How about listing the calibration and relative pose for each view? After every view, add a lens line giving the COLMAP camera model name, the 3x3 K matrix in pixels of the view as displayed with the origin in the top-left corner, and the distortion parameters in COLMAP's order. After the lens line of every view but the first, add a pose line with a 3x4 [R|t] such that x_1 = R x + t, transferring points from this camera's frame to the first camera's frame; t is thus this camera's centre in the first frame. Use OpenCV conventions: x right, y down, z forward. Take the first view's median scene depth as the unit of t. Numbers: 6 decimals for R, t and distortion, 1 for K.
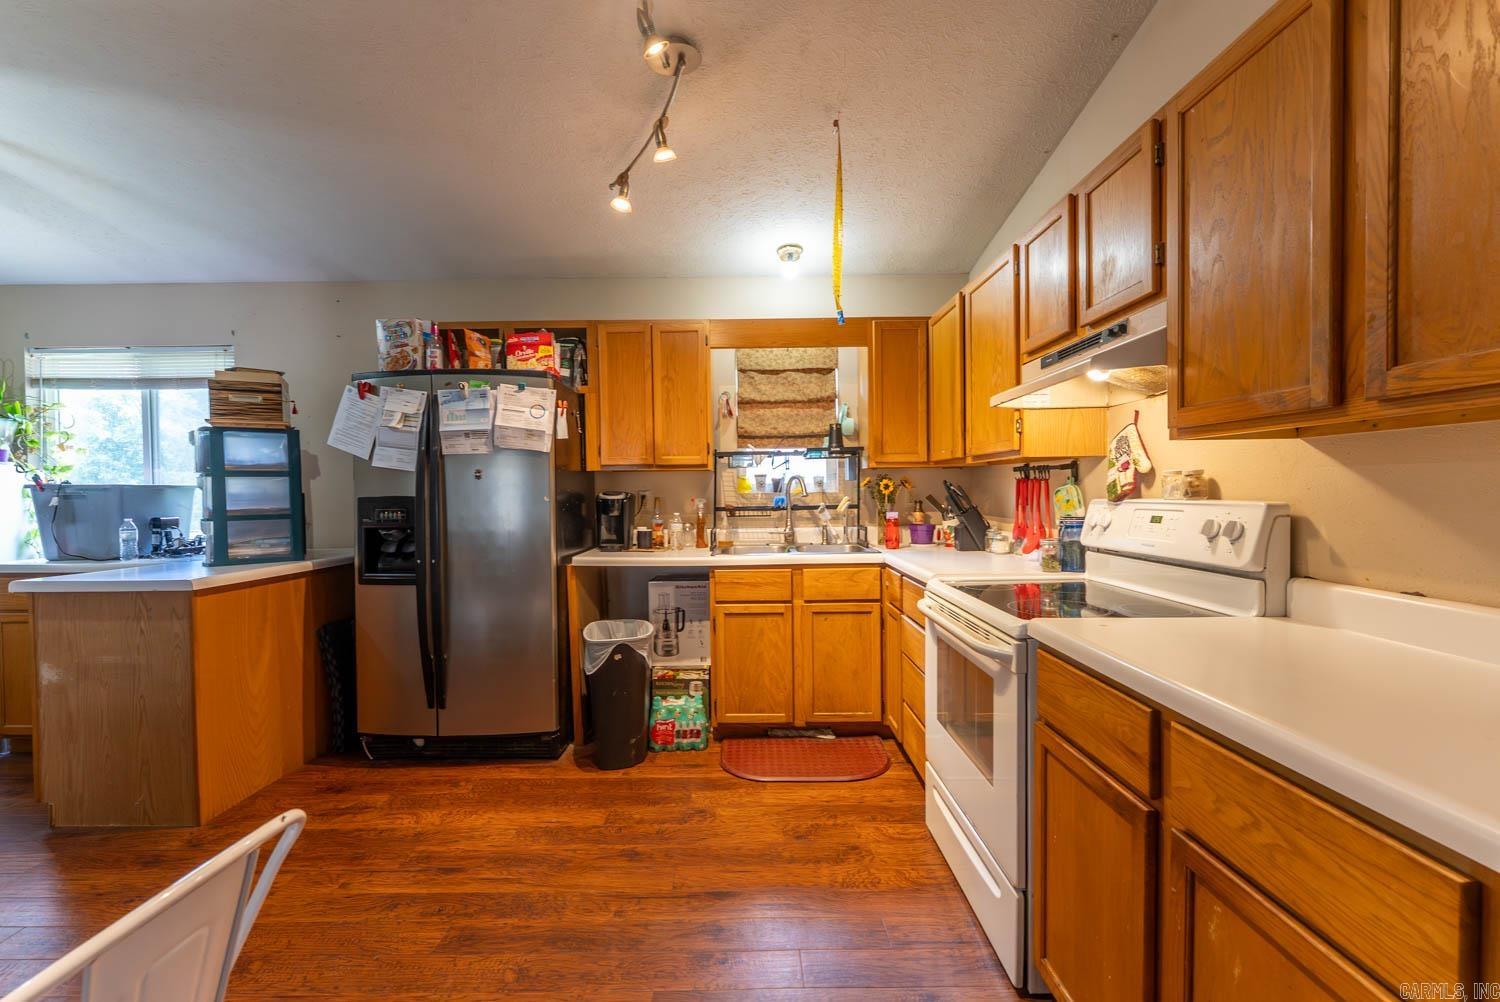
lens RADIAL K [[625.5, 0, 746.2], [0, 625.5, 505.8], [0, 0, 1]] dist [-0.000219, -0.000941]
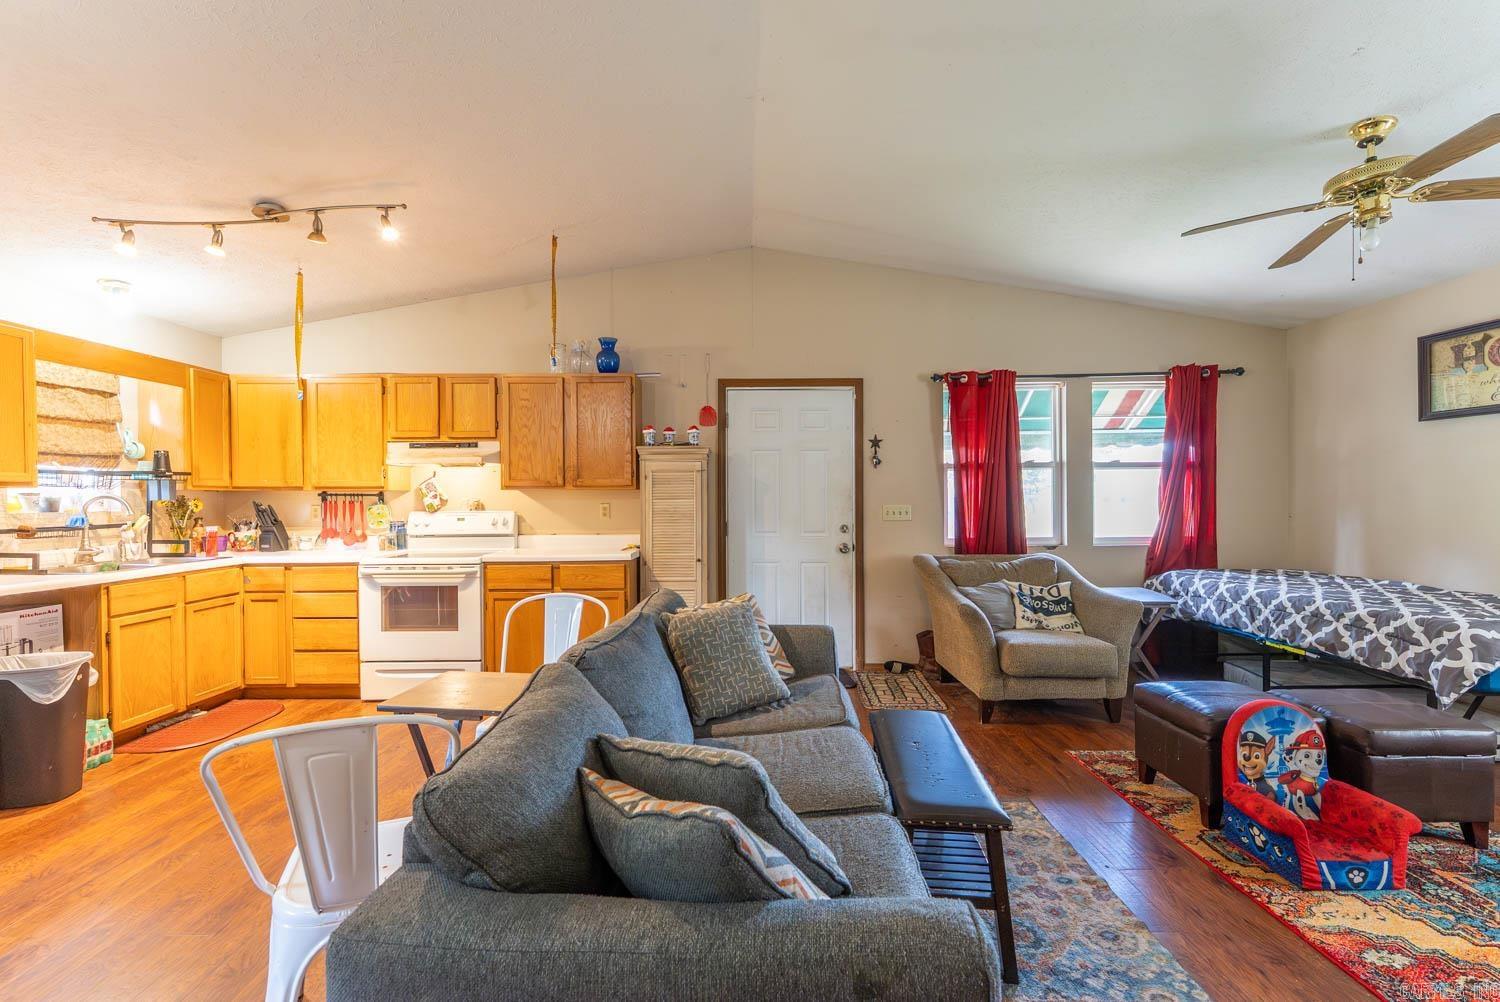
lens RADIAL K [[625.5, 0, 745.1], [0, 625.5, 505.6], [0, 0, 1]] dist [-0.000219, -0.000941]
pose [[0.002384, -0.000626, 0.999997, -1.125462], [0.030611, 0.999531, 0.000553, 0.000368], [-0.999529, 0.030609, 0.002402, -0.067066]]
